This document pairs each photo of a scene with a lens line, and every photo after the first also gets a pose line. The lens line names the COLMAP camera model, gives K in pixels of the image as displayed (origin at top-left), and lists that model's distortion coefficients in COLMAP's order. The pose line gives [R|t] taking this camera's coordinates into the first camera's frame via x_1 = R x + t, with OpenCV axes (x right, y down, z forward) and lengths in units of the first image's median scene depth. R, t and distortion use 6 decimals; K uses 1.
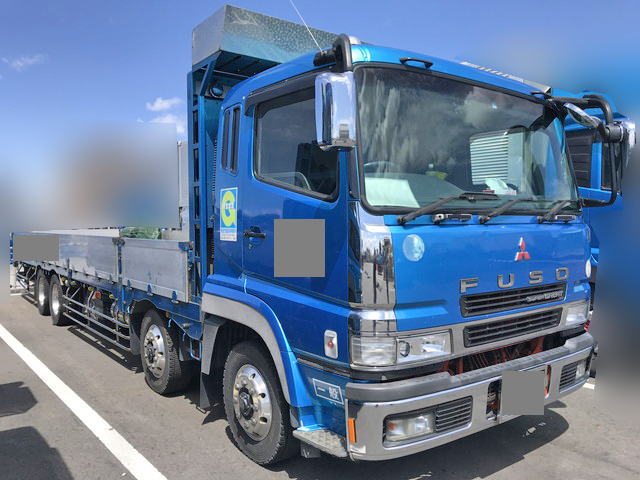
lens RADIAL K [[521.5, 0, 319.8], [0, 521.5, 240.6], [0, 0, 1]] dist [0.034465, -0.031384]
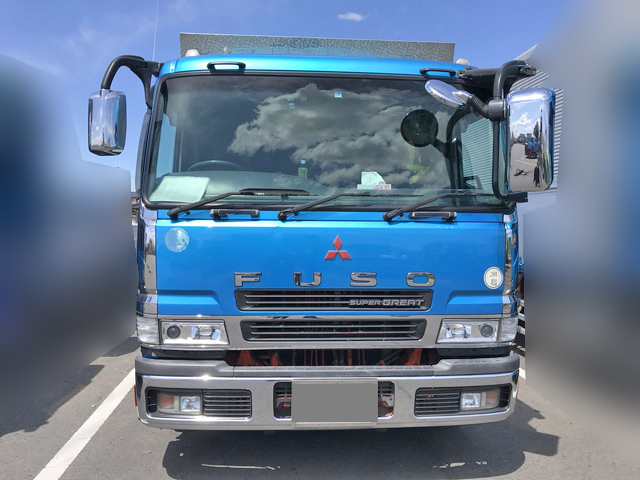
lens RADIAL K [[521.5, 0, 316.5], [0, 521.5, 237.9], [0, 0, 1]] dist [0.034465, -0.031384]
pose [[0.832131, 0.027624, -0.553891, 0.921917], [-0.029691, 0.999545, 0.005245, -0.004351], [0.553784, 0.012081, 0.832573, 0.225983]]
